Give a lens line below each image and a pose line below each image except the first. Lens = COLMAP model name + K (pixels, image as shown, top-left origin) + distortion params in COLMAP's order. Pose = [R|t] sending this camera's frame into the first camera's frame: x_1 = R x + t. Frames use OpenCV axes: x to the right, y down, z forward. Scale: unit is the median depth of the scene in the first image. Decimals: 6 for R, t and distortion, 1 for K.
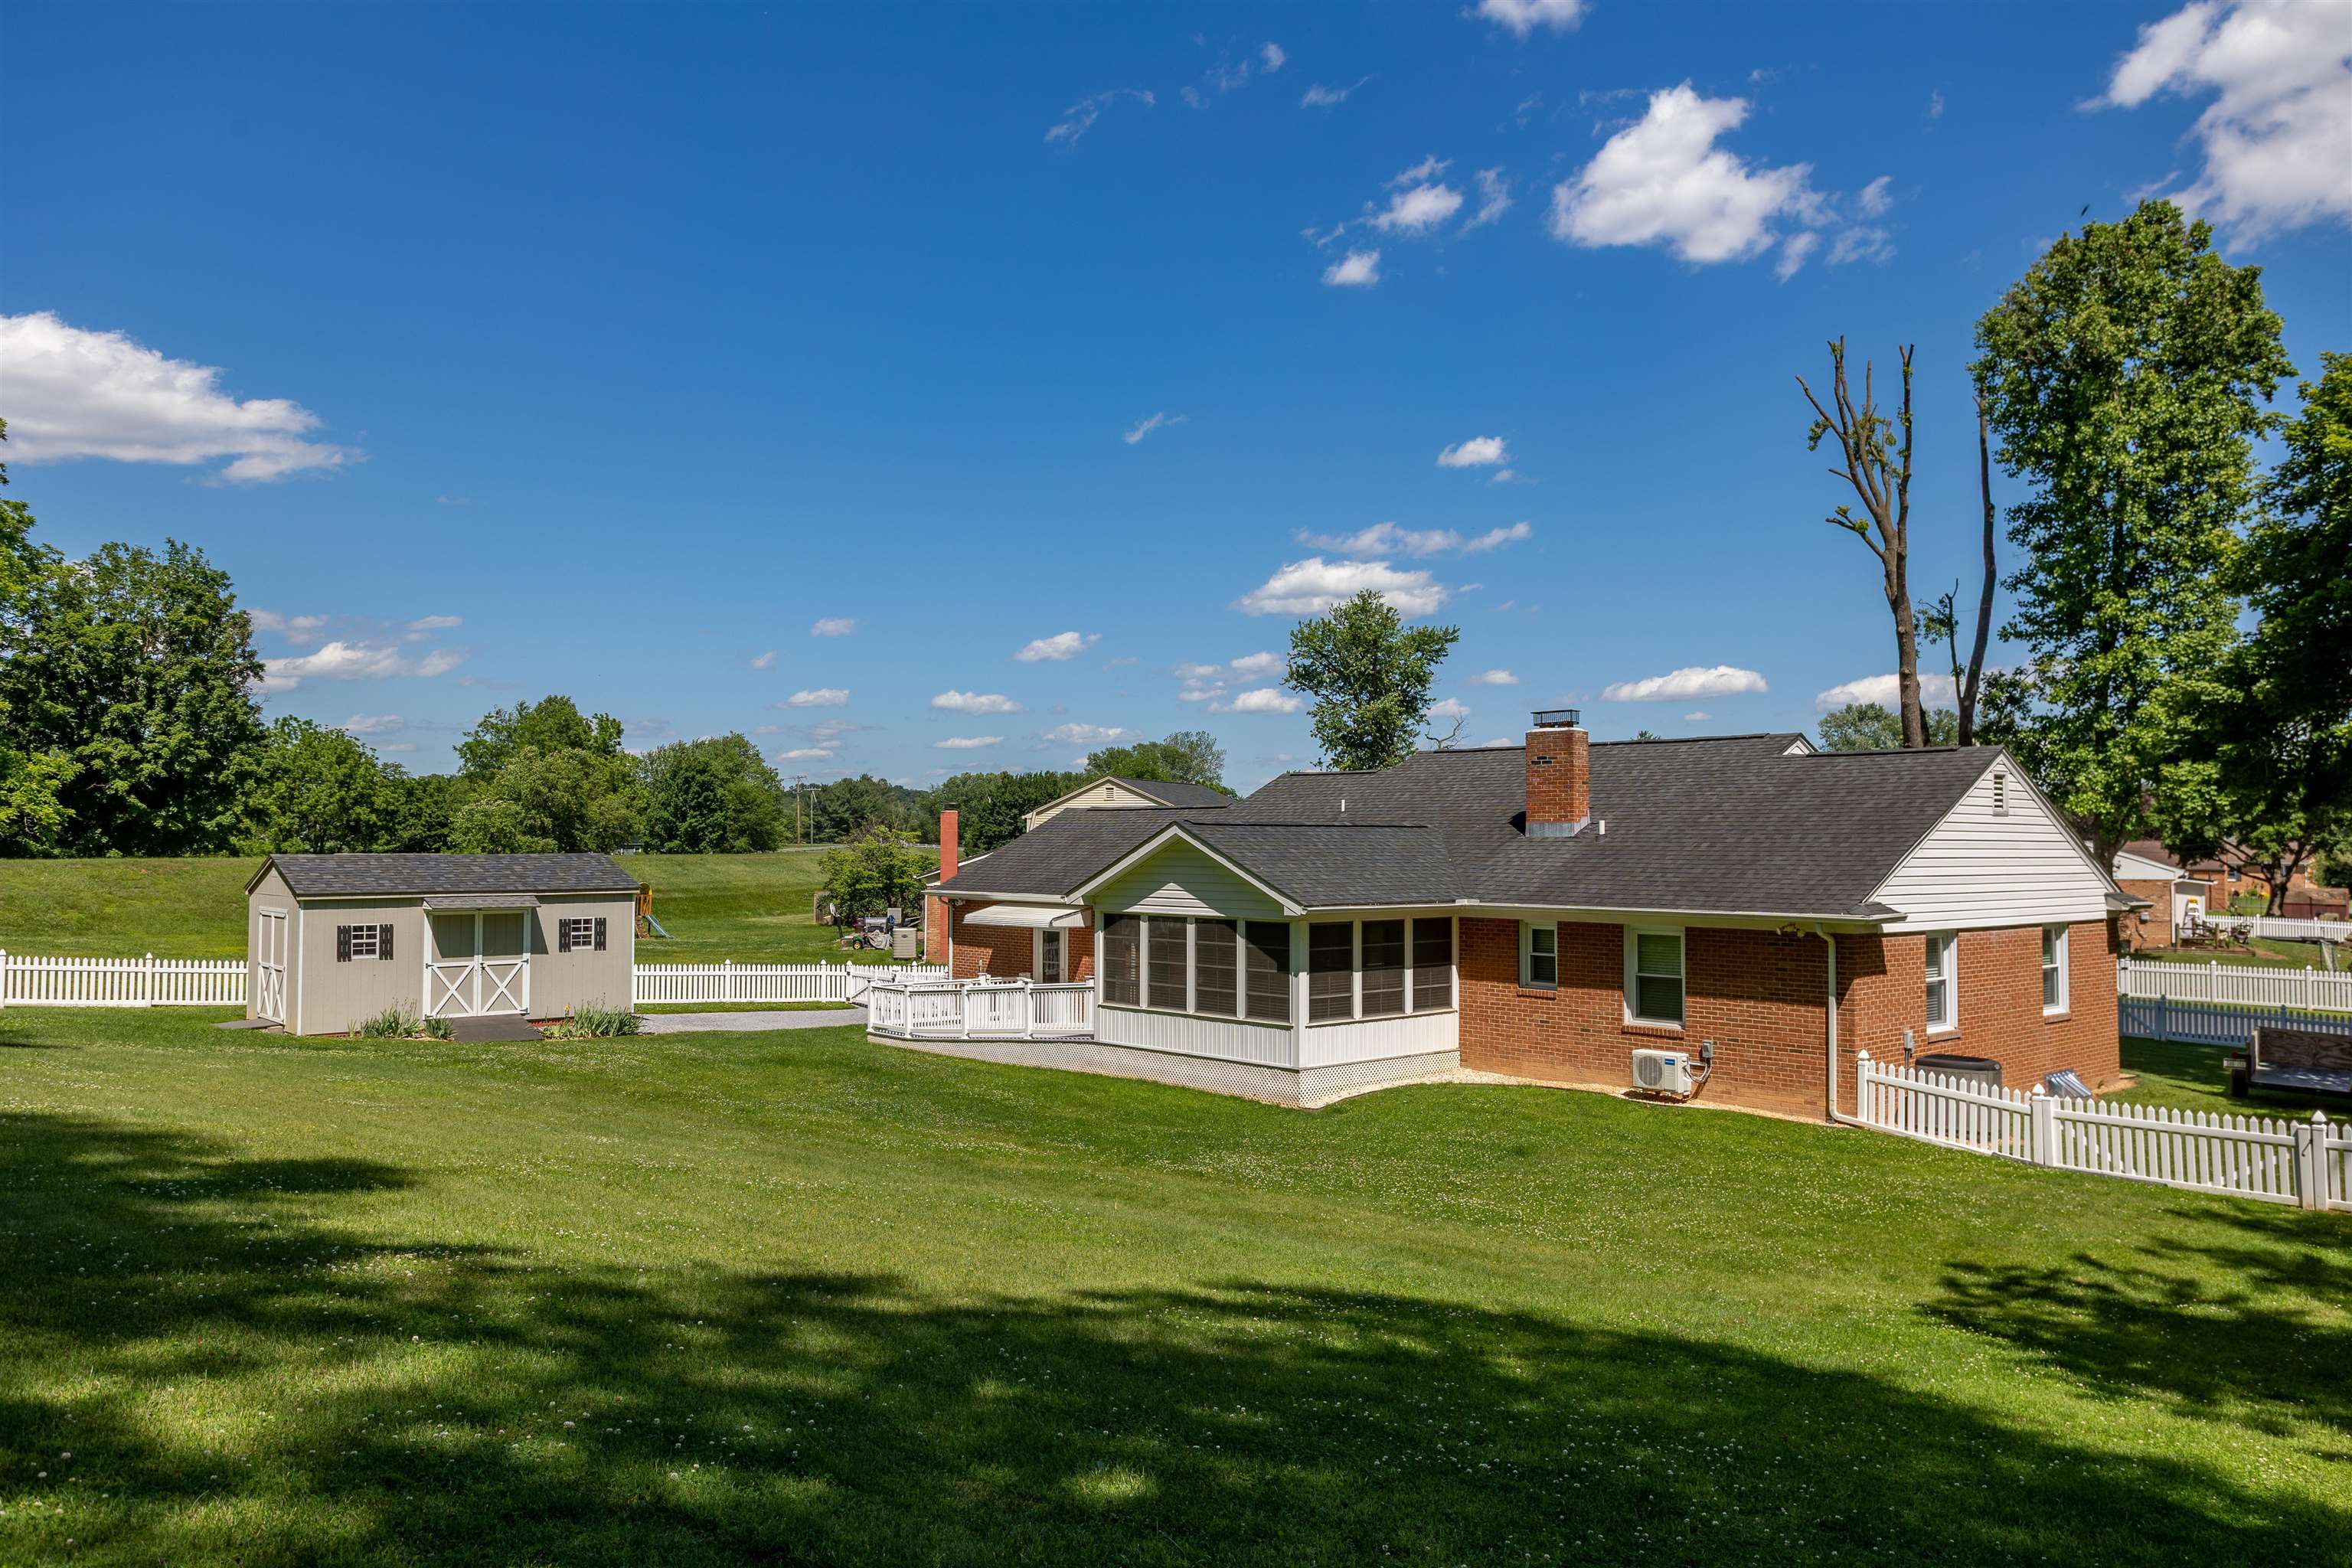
lens RADIAL K [[1672.2, 0, 1156.4], [0, 1672.2, 793.7], [0, 0, 1]] dist [0.002430, 0.041008]
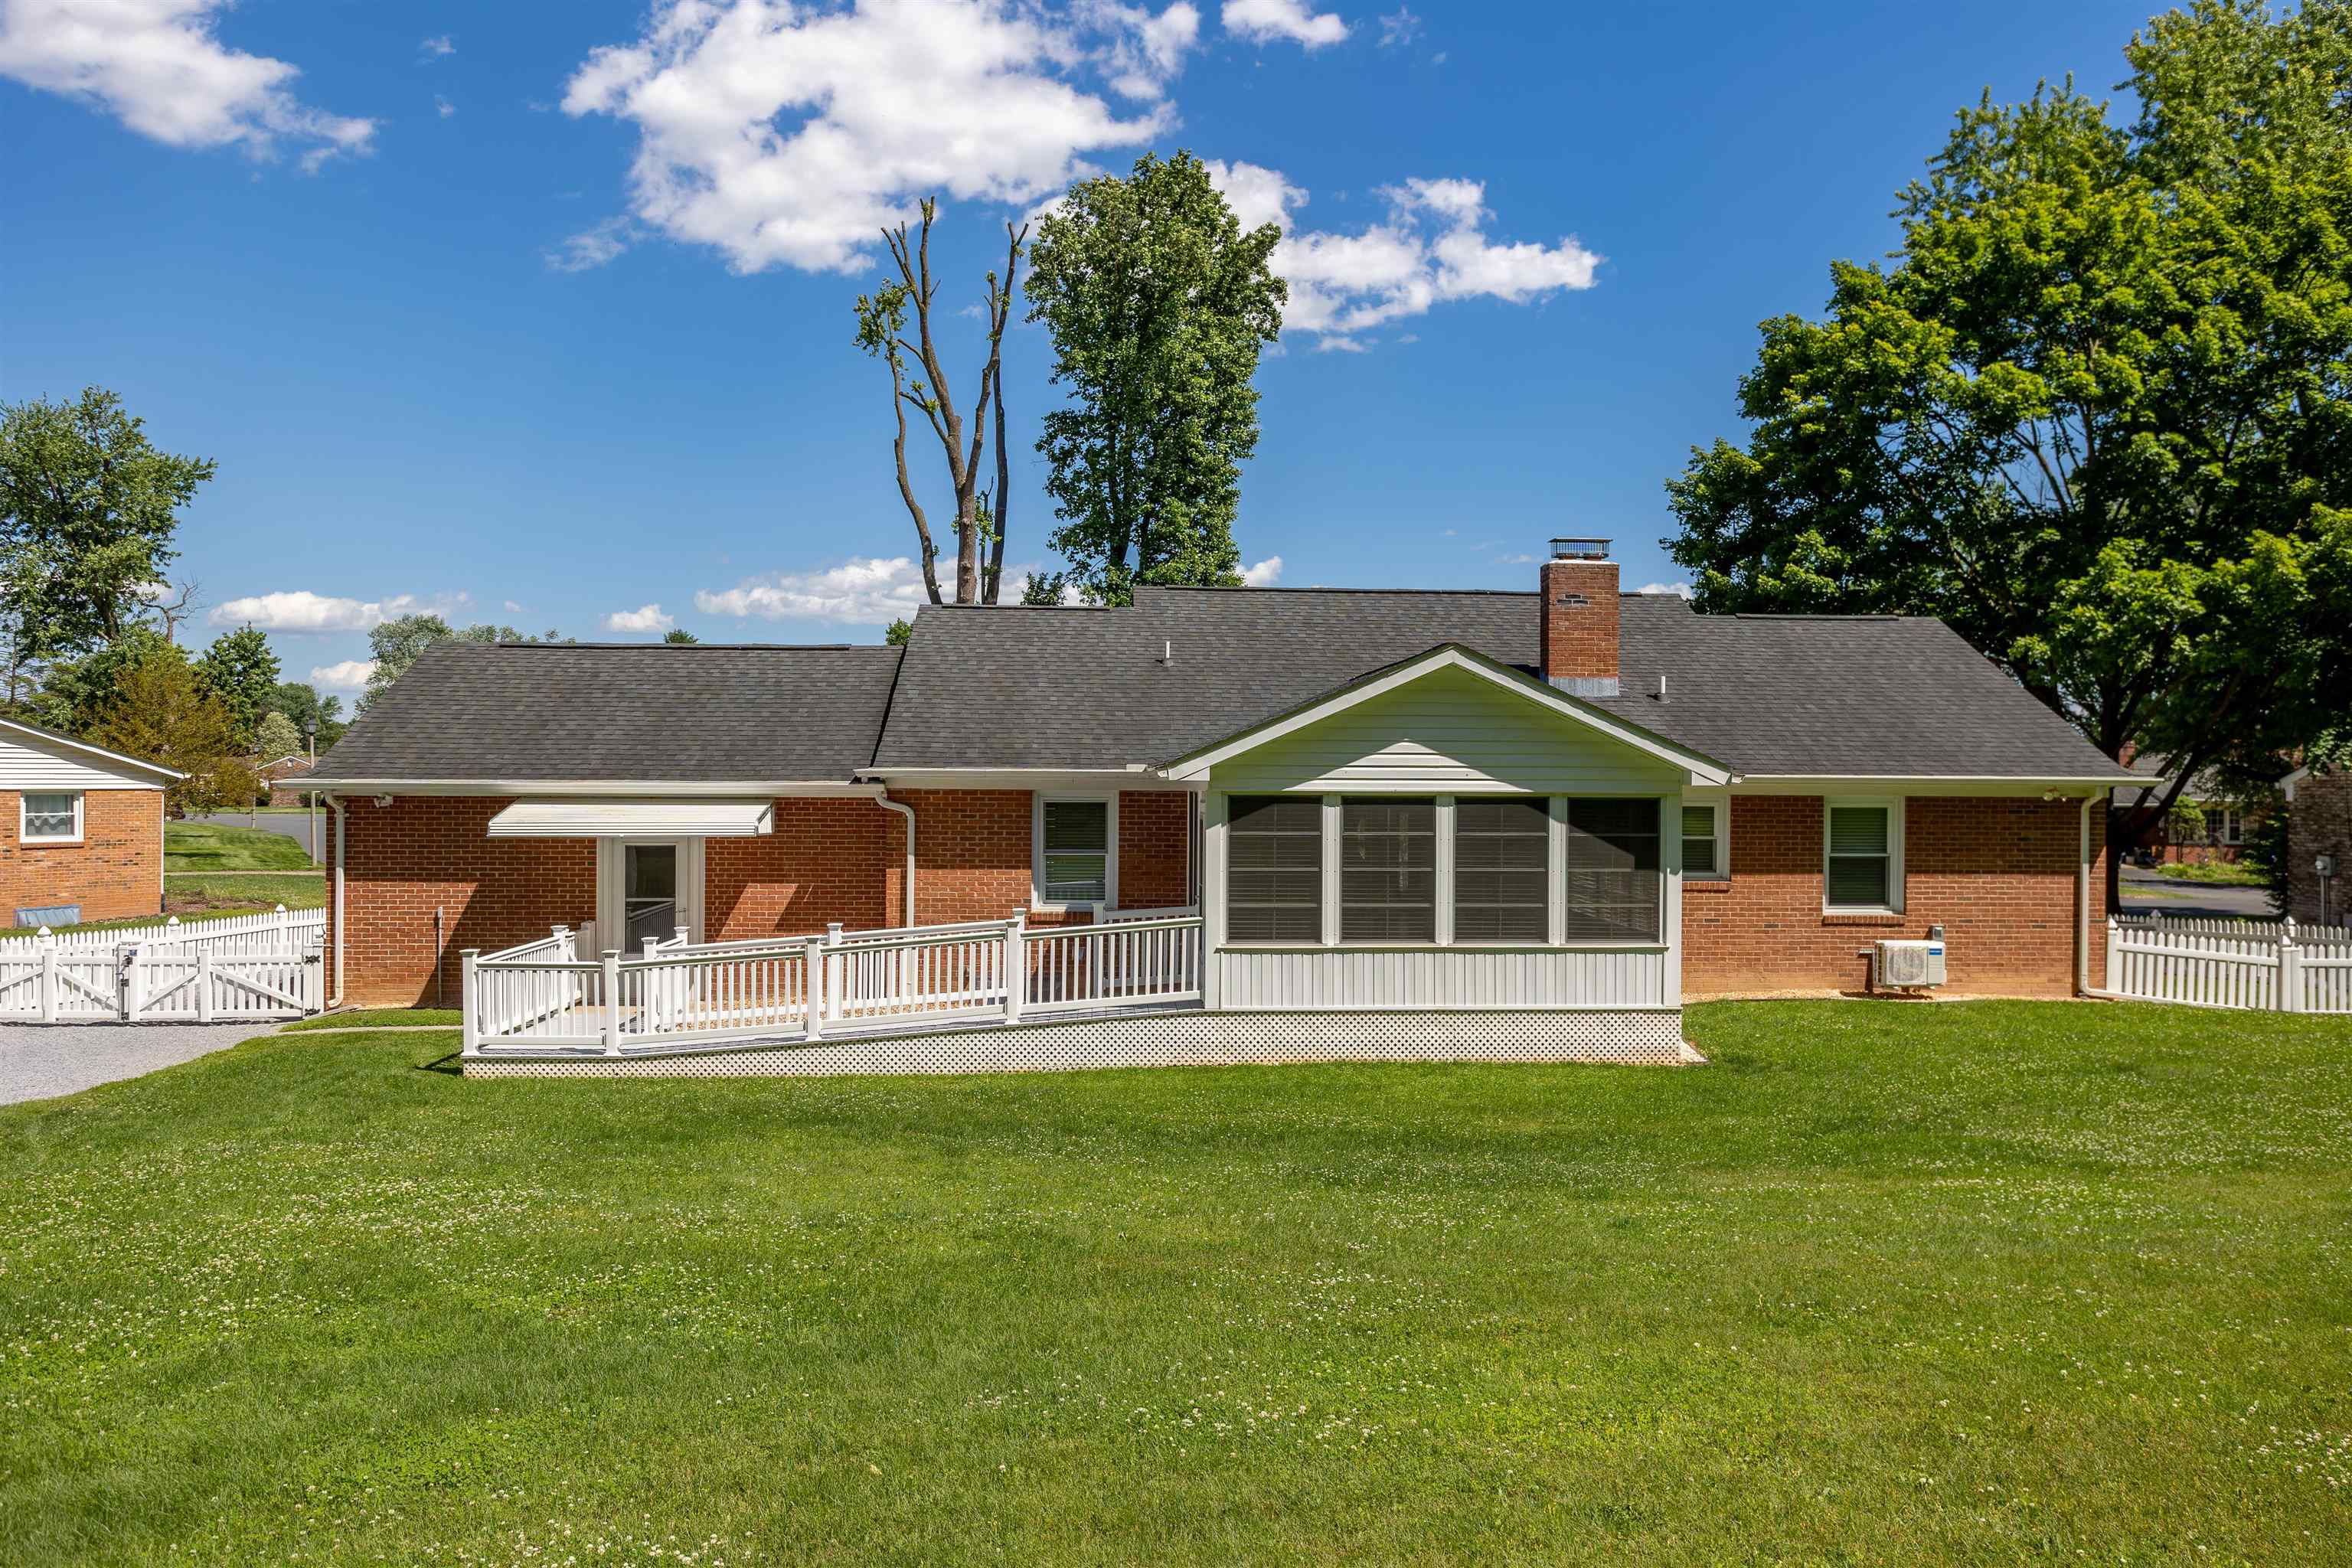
lens RADIAL K [[1672.2, 0, 1156.4], [0, 1672.2, 793.7], [0, 0, 1]] dist [0.002430, 0.041008]
pose [[0.623312, -0.007187, 0.781940, -0.587656], [-0.030467, 0.998975, 0.033469, 0.059063], [-0.781379, -0.044685, 0.622455, 0.738824]]
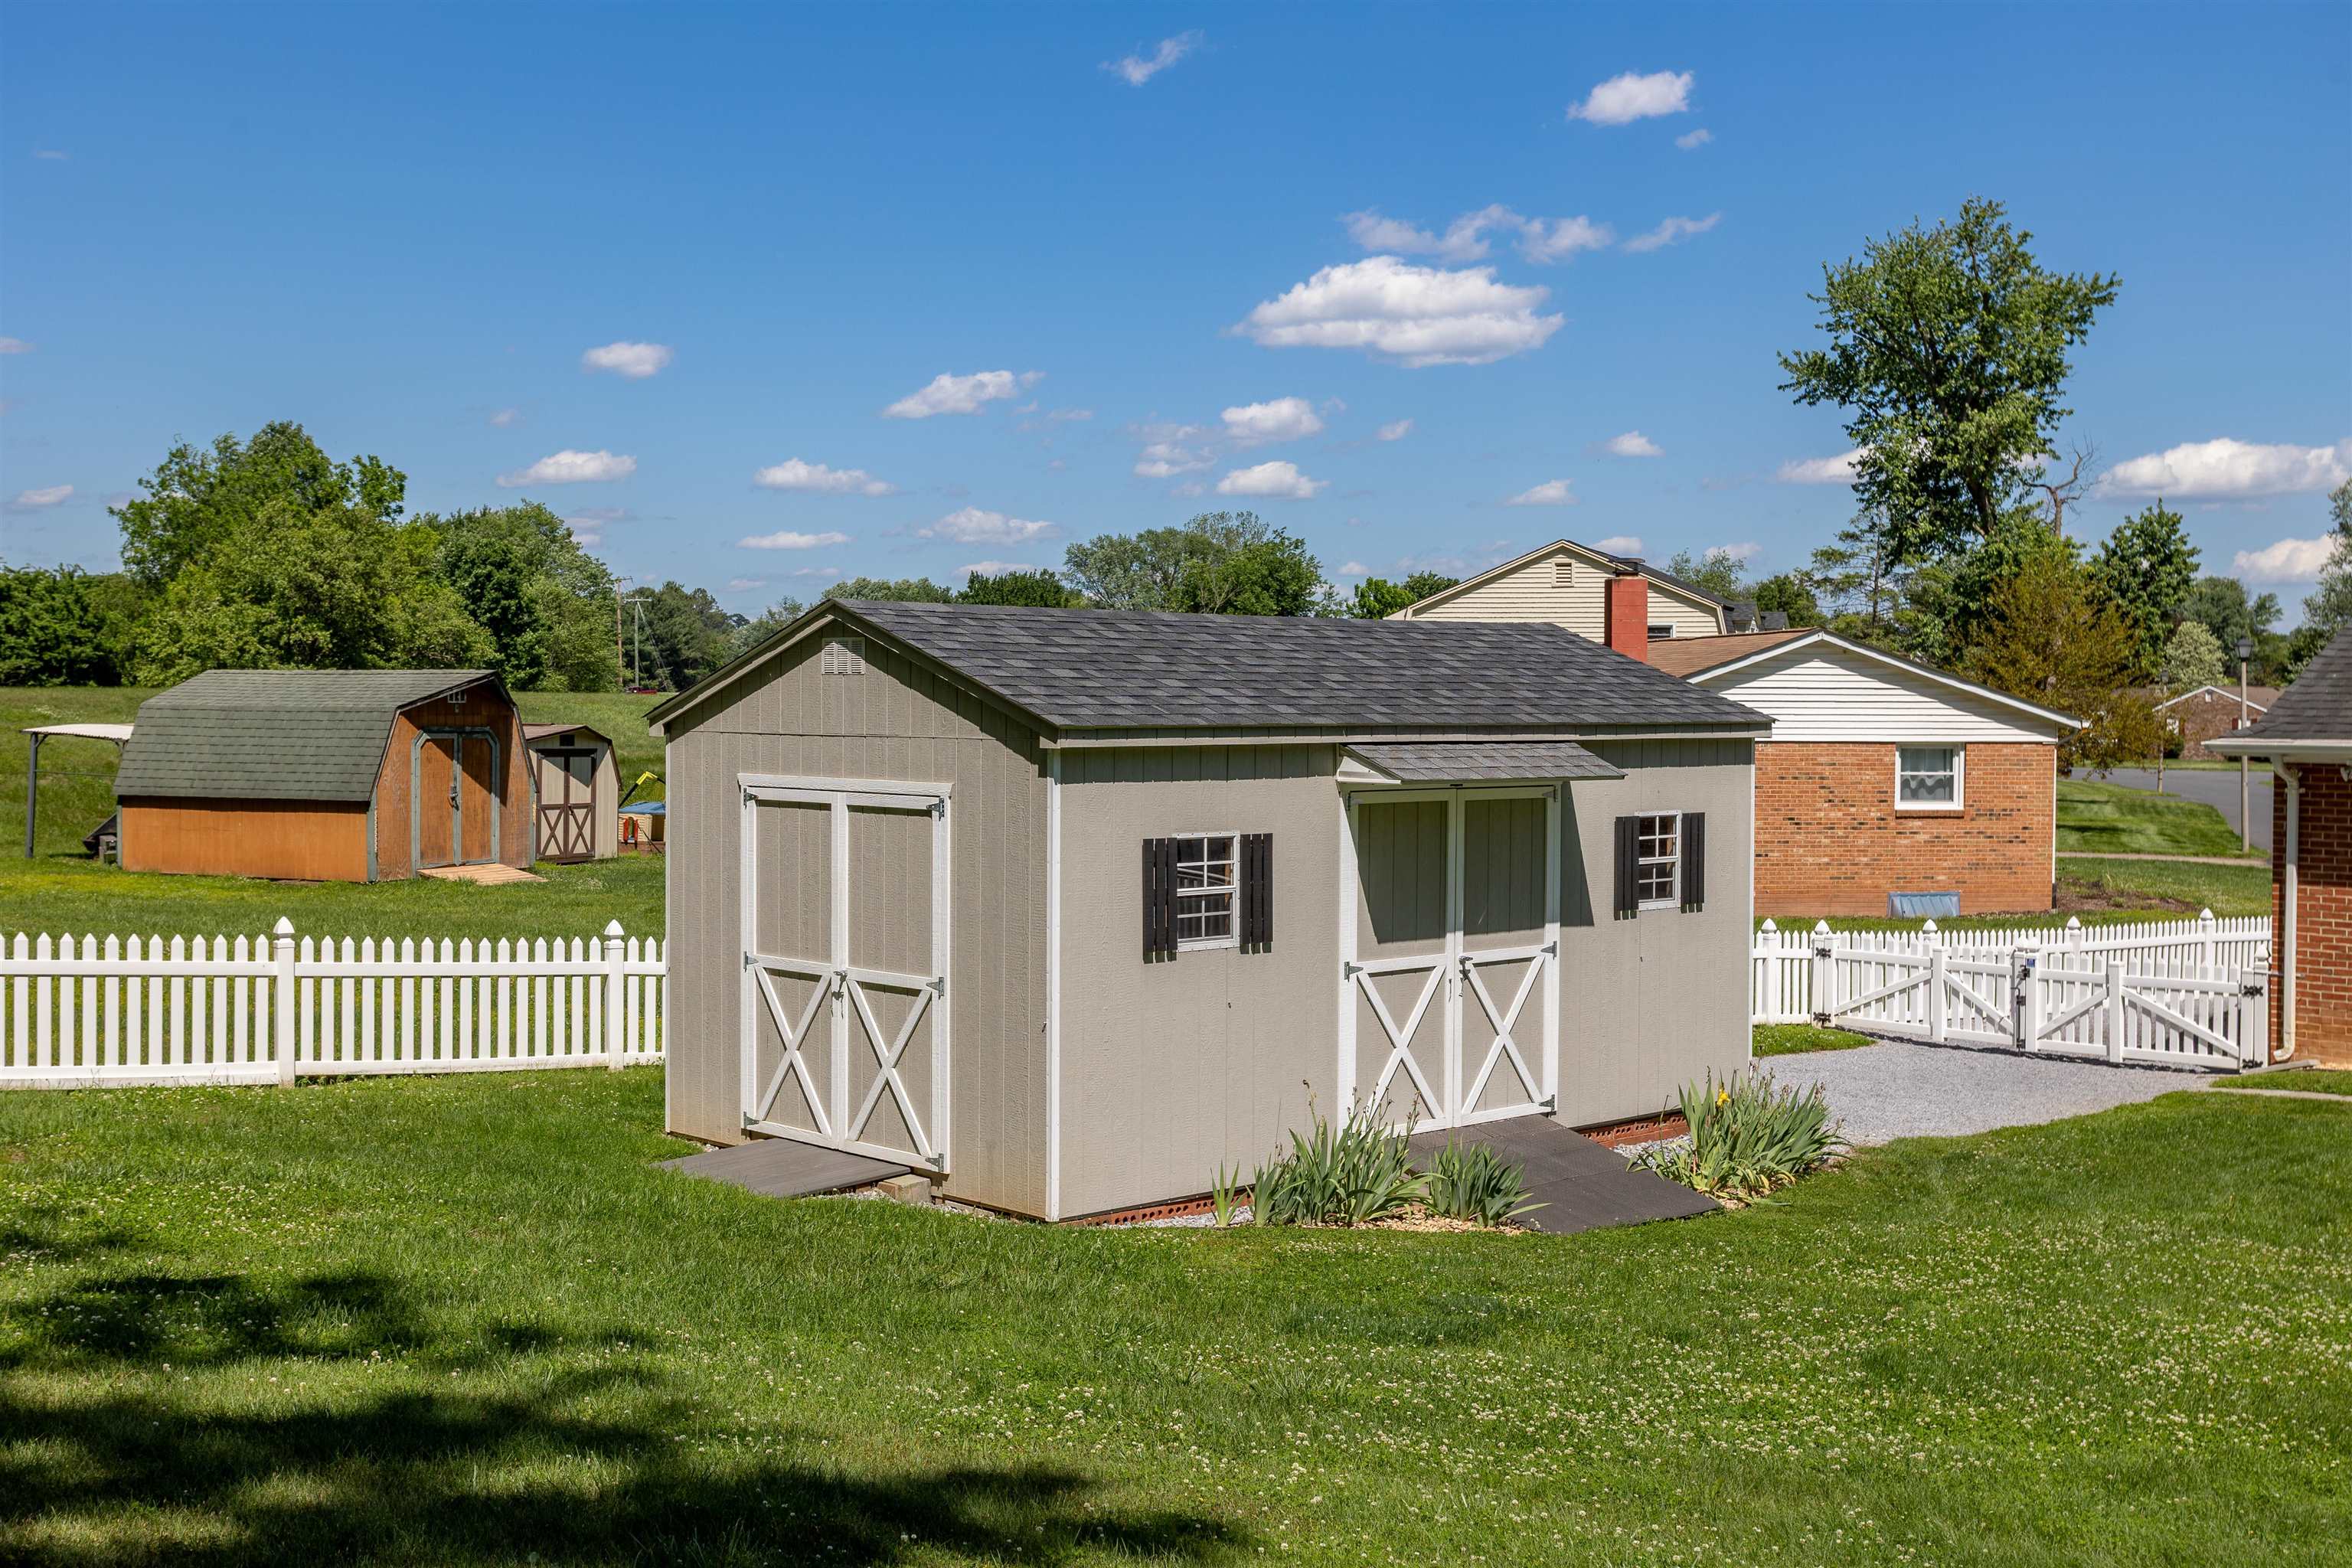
lens RADIAL K [[2590.2, 0, 1182.7], [0, 2590.2, 753.1], [0, 0, 1]] dist [0.002454, 0.040676]
pose [[0.998926, 0.000778, 0.046334, -0.621535], [-0.003324, 0.998487, 0.054892, 0.047949], [-0.046221, -0.054987, 0.997417, 0.682148]]
